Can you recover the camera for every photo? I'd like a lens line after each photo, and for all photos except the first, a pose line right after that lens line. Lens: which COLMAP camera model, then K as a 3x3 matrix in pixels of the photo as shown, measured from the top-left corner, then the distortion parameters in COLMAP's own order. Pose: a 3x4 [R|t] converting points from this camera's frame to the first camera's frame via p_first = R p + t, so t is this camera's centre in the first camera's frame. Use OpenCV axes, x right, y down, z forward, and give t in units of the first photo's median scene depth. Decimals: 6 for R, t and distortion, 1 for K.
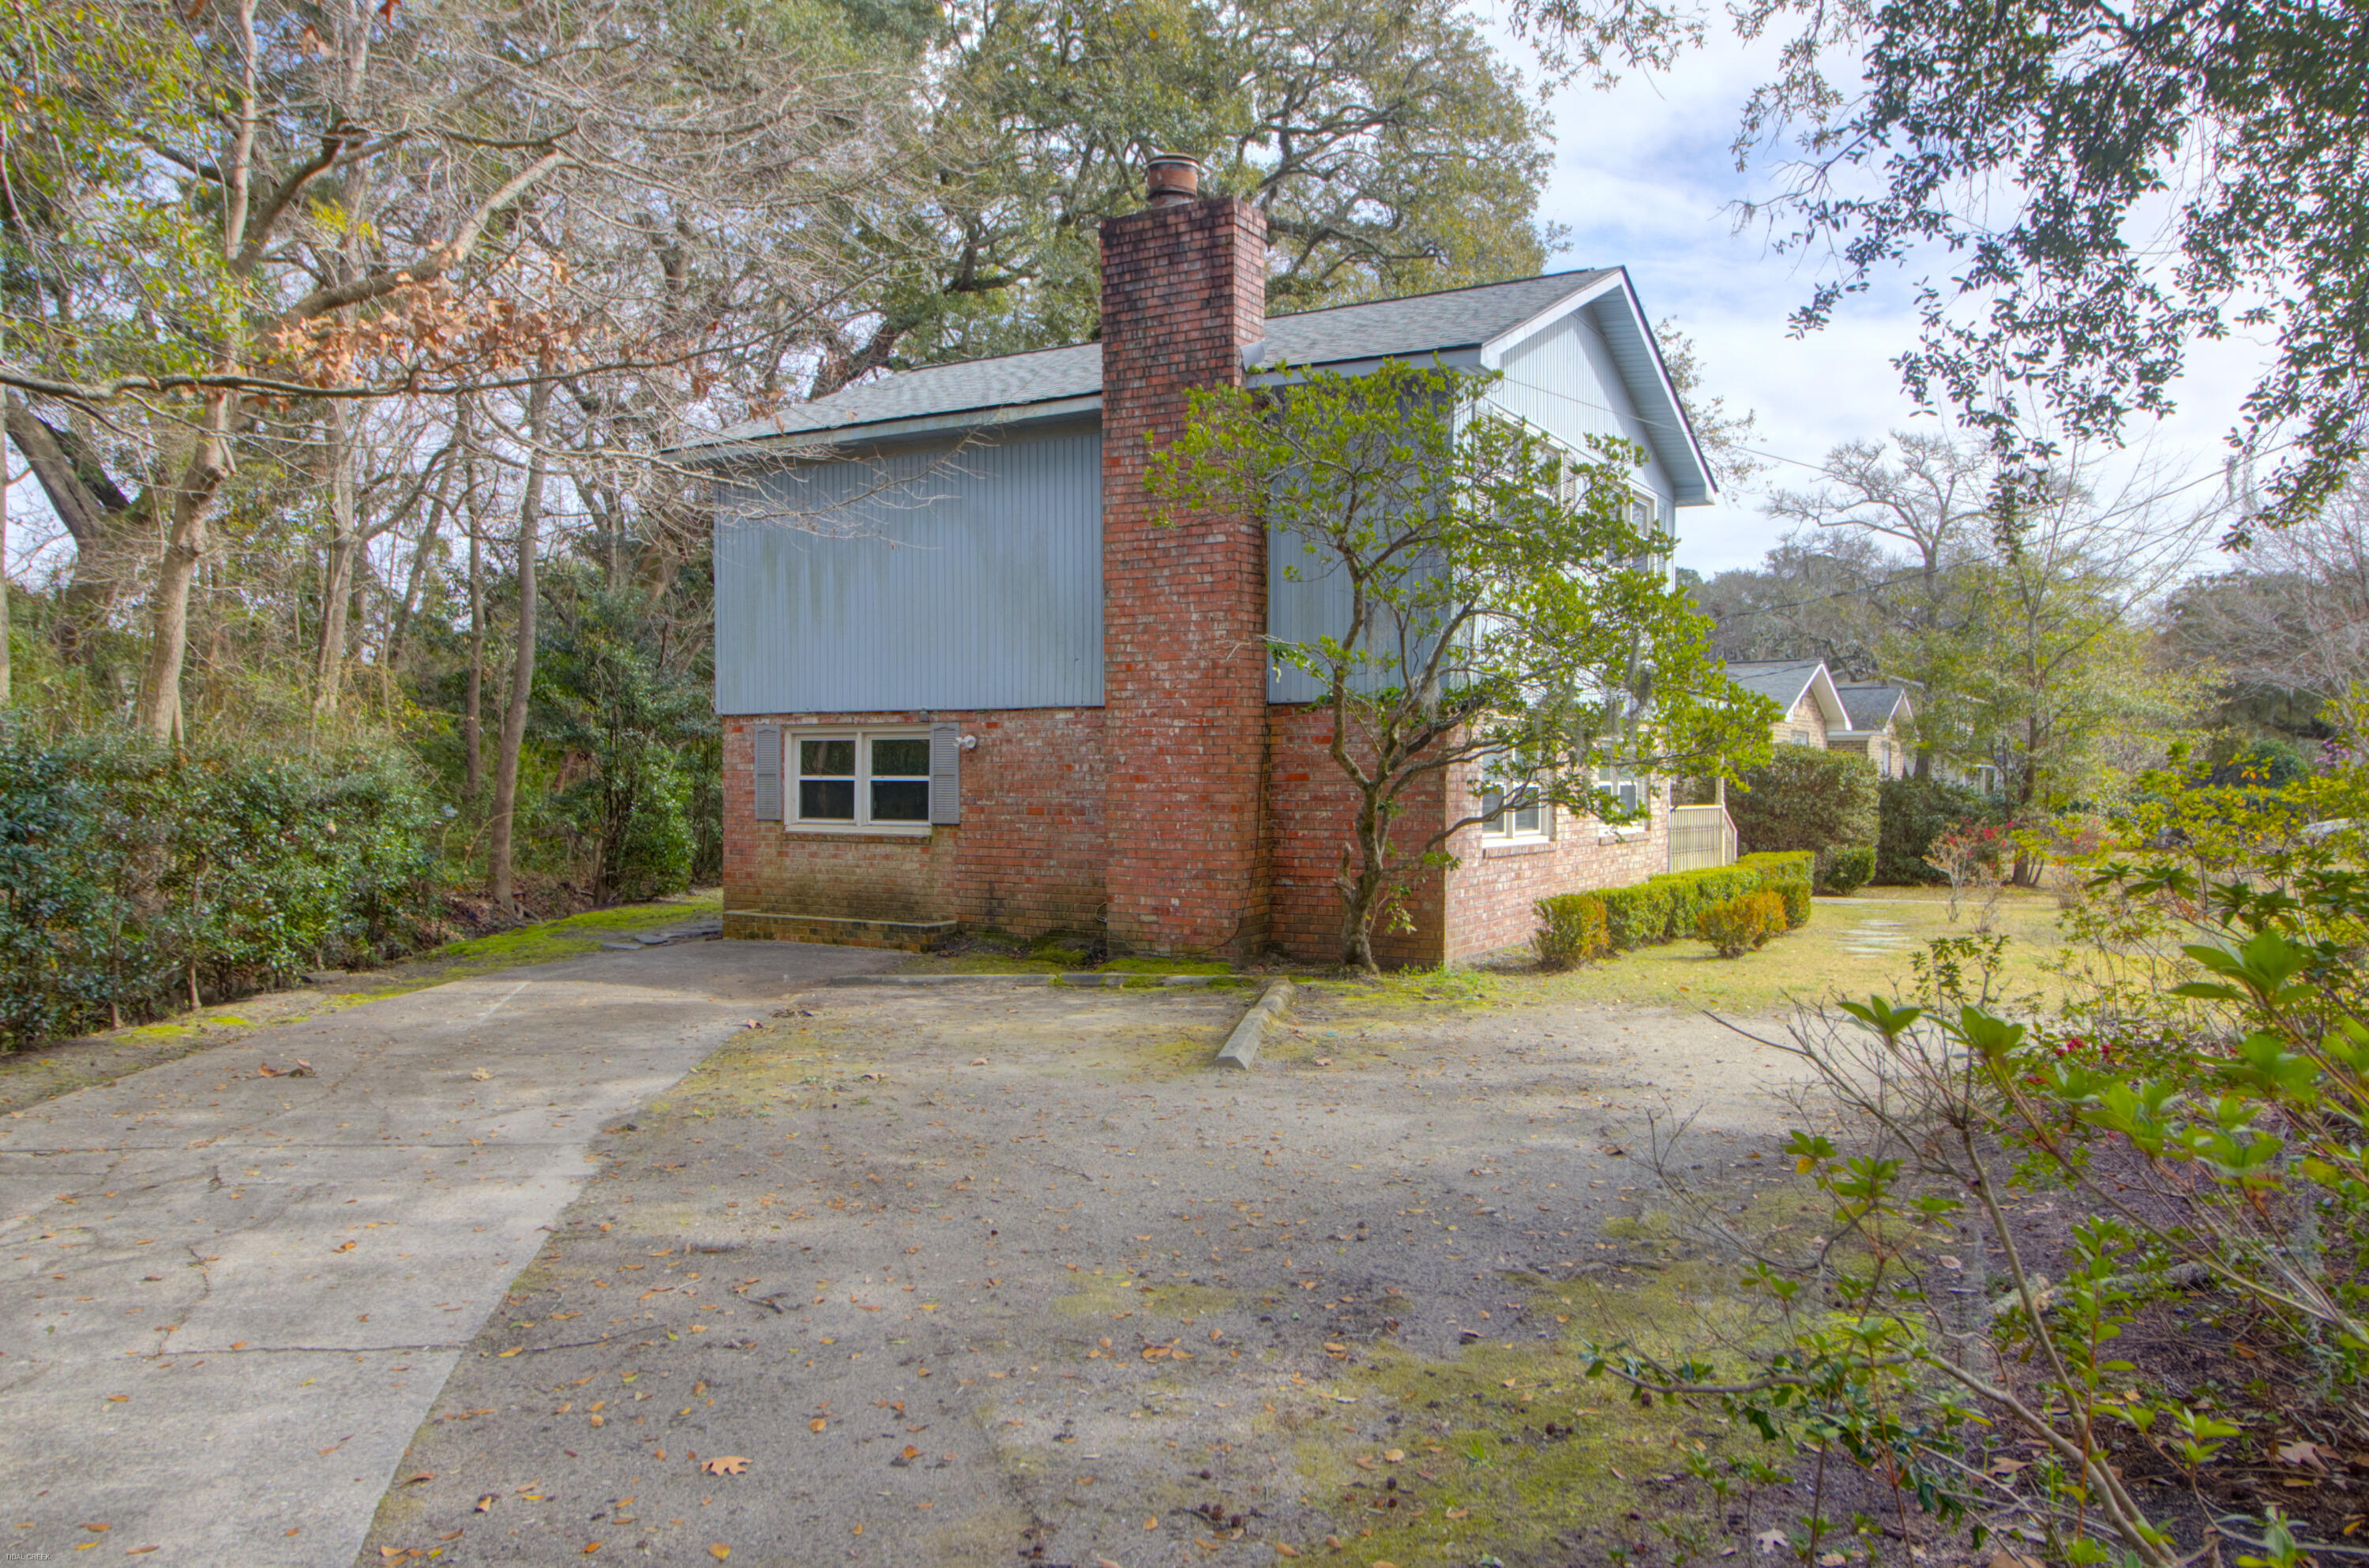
lens RADIAL K [[1730.0, 0, 1190.9], [0, 1730.0, 781.9], [0, 0, 1]] dist [0.012984, -0.000033]
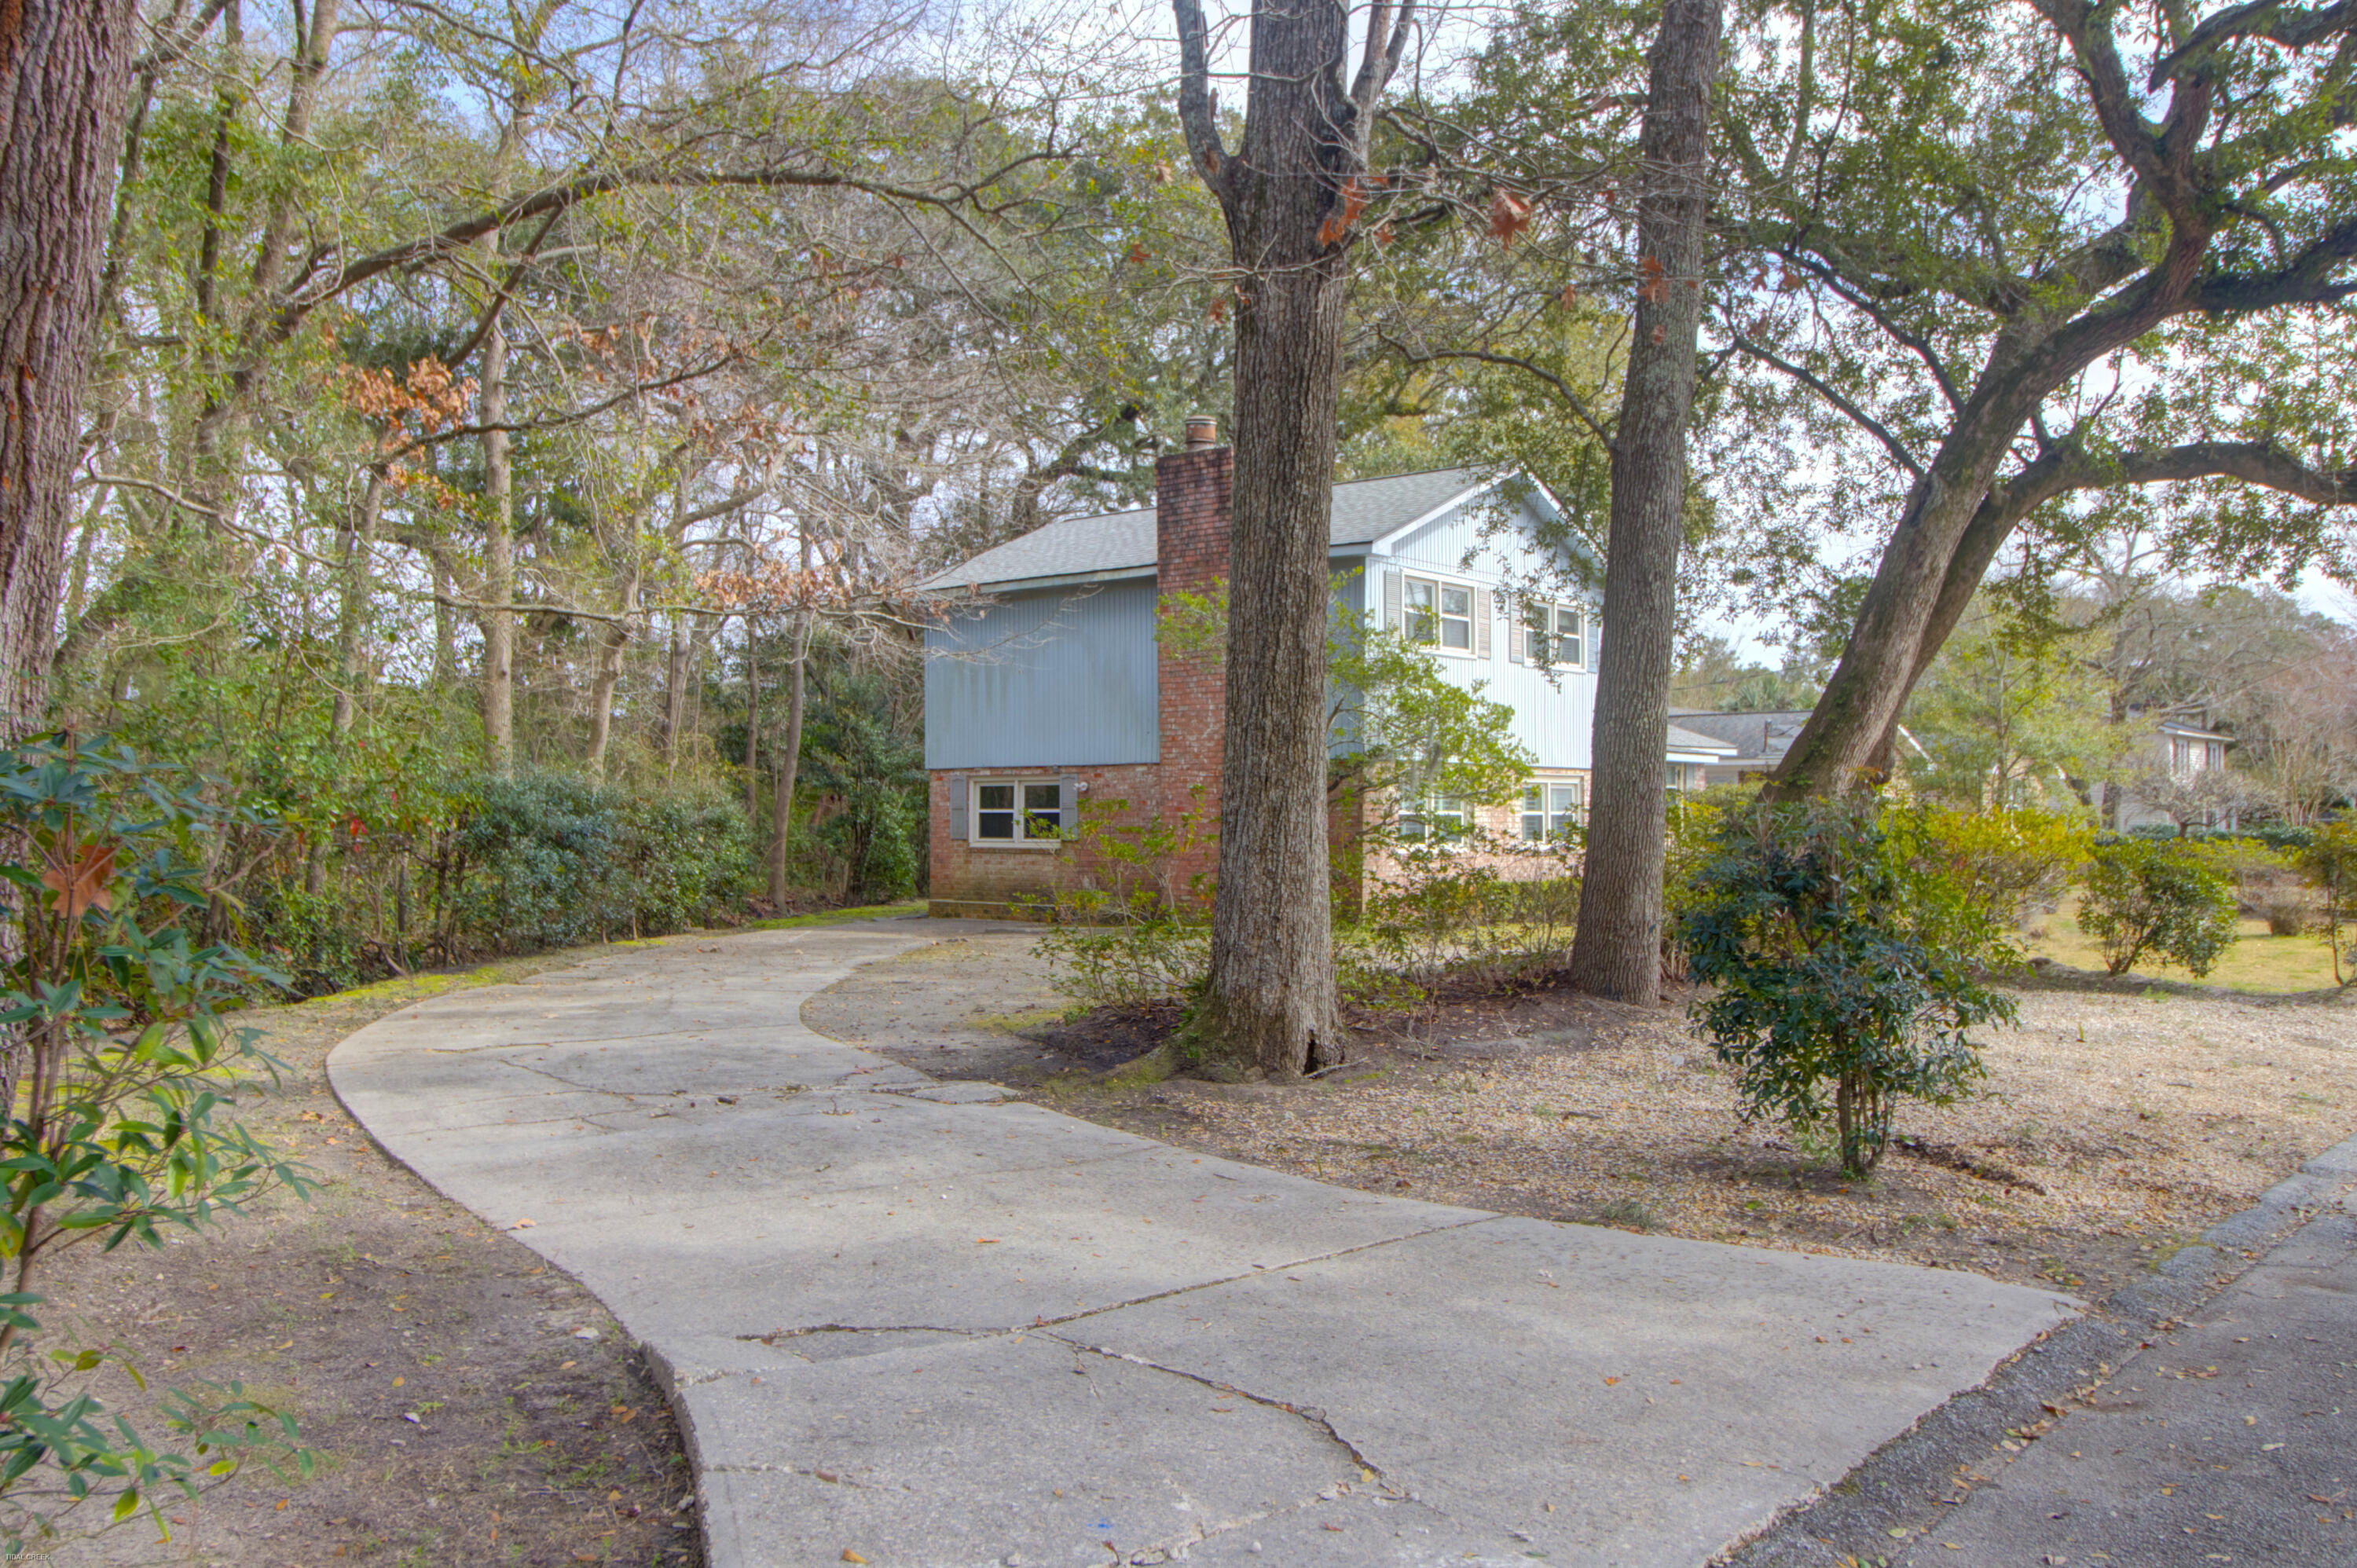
lens RADIAL K [[1967.1, 0, 1175.4], [0, 1967.1, 787.9], [0, 0, 1]] dist [-0.003286, 0.000104]
pose [[0.987336, -0.004823, -0.158572, 0.221246], [0.001515, 0.999779, -0.020972, 0.014334], [0.158638, 0.020466, 0.987125, -0.681433]]
